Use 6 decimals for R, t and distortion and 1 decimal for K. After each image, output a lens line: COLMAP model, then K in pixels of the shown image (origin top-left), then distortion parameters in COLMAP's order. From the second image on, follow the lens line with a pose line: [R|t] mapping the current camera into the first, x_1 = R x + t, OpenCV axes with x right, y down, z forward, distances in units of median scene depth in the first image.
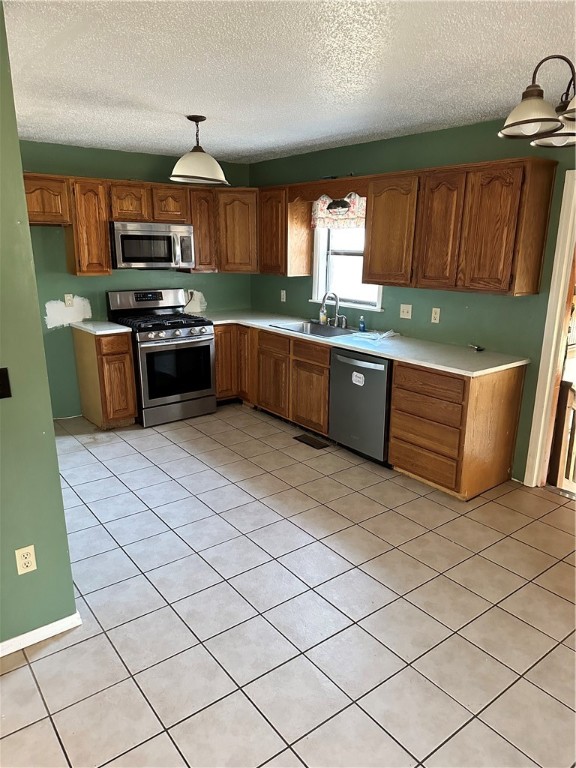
lens RADIAL K [[528.9, 0, 288.0], [0, 528.9, 384.0], [0, 0, 1]] dist [0.065824, -0.090649]
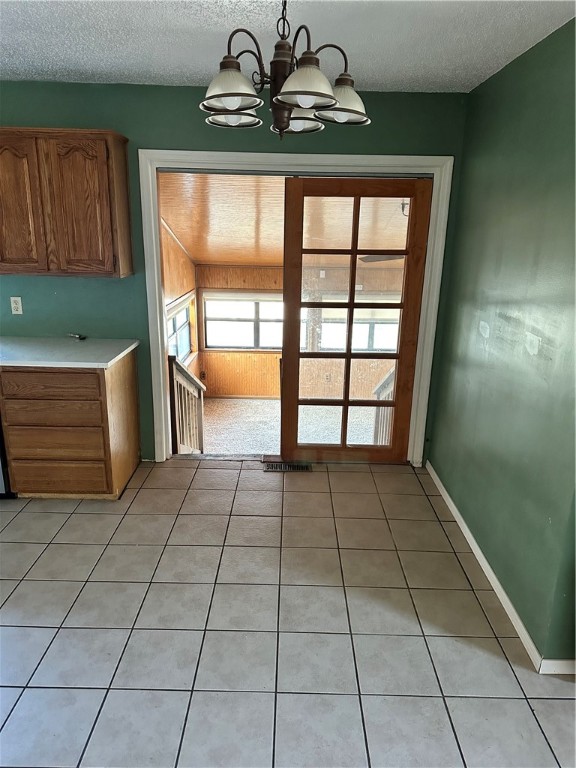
lens RADIAL K [[528.9, 0, 288.0], [0, 528.9, 384.0], [0, 0, 1]] dist [0.065824, -0.090649]
pose [[0.614660, -0.216683, 0.758447, -0.154646], [0.186814, 0.974163, 0.126913, -0.042117], [-0.766350, 0.063680, 0.639259, 0.160594]]
